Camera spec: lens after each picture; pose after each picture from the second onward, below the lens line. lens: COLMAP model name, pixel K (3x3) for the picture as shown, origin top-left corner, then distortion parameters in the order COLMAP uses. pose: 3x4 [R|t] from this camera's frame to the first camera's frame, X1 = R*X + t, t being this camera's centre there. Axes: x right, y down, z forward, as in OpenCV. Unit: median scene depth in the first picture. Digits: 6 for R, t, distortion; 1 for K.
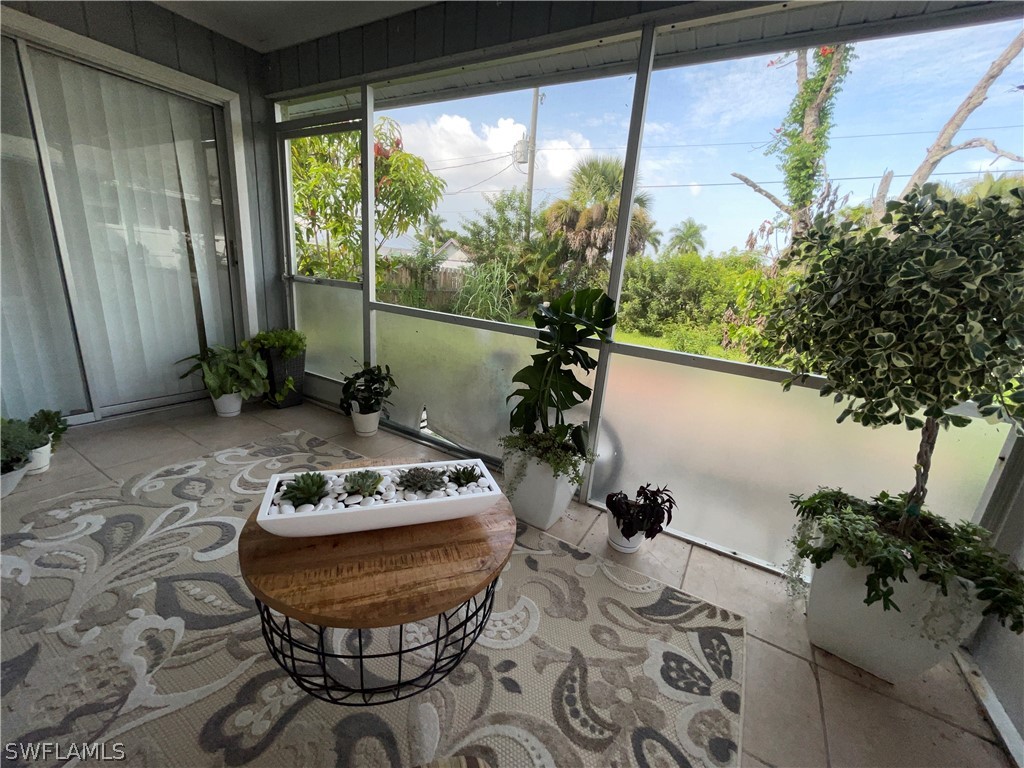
lens RADIAL K [[413.5, 0, 511.2], [0, 413.5, 386.2], [0, 0, 1]] dist [0.000803, -0.000679]
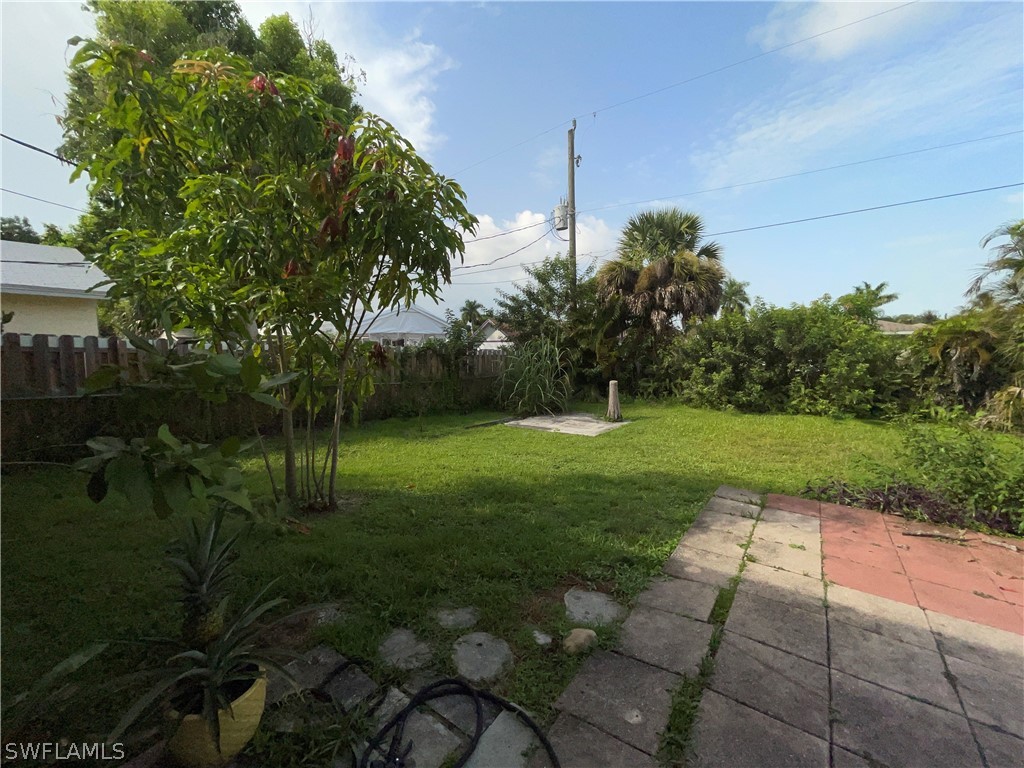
lens RADIAL K [[413.5, 0, 511.2], [0, 413.5, 386.2], [0, 0, 1]] dist [0.000803, -0.000679]
pose [[0.992197, -0.082676, -0.093327, -0.028462], [0.064750, 0.981354, -0.180973, -0.054623], [0.106549, 0.173518, 0.979050, 0.182156]]
